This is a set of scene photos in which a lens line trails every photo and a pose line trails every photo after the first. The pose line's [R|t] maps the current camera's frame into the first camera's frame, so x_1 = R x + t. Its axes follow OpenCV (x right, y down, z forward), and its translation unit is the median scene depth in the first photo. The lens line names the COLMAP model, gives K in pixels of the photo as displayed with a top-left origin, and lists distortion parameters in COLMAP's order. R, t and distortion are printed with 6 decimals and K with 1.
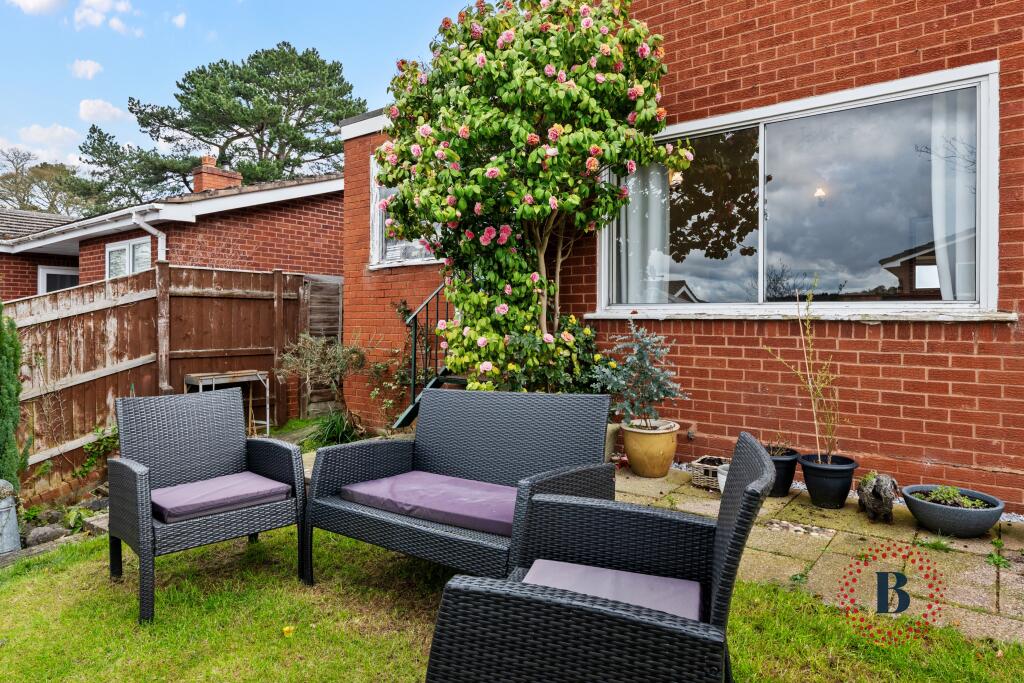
lens RADIAL K [[651.6, 0, 513.9], [0, 651.6, 324.0], [0, 0, 1]] dist [0.008411, 0.002511]
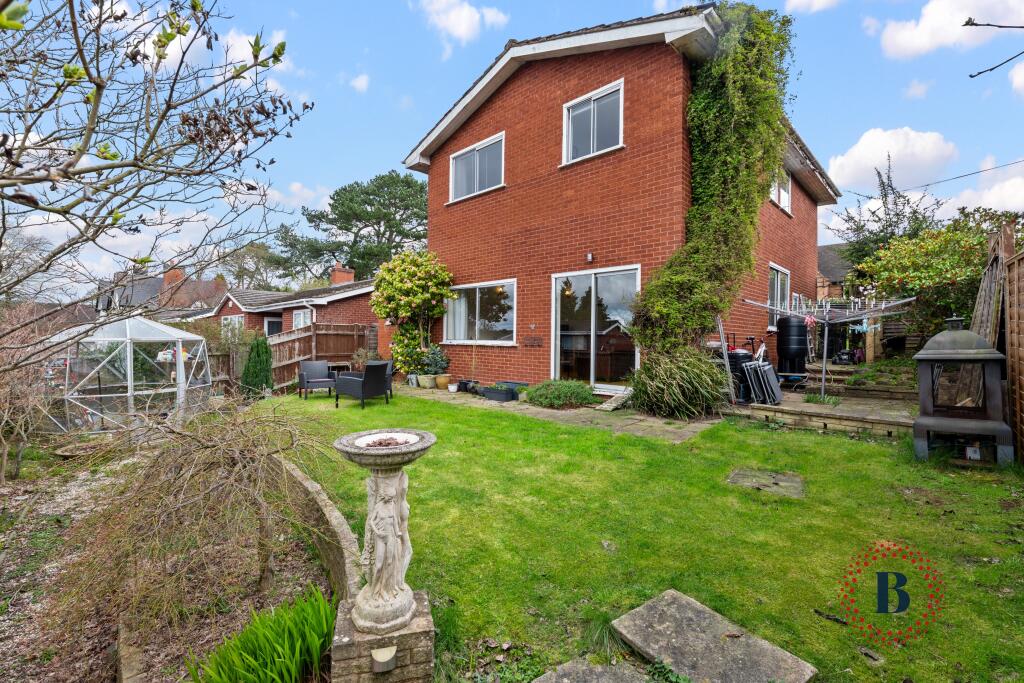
lens RADIAL K [[469.3, 0, 508.3], [0, 469.3, 346.4], [0, 0, 1]] dist [-0.003623, -0.000284]
pose [[0.993292, 0.008679, -0.115309, 0.492869], [-0.008272, 0.999958, 0.004006, -0.006392], [0.115339, -0.003025, 0.993322, -0.848967]]
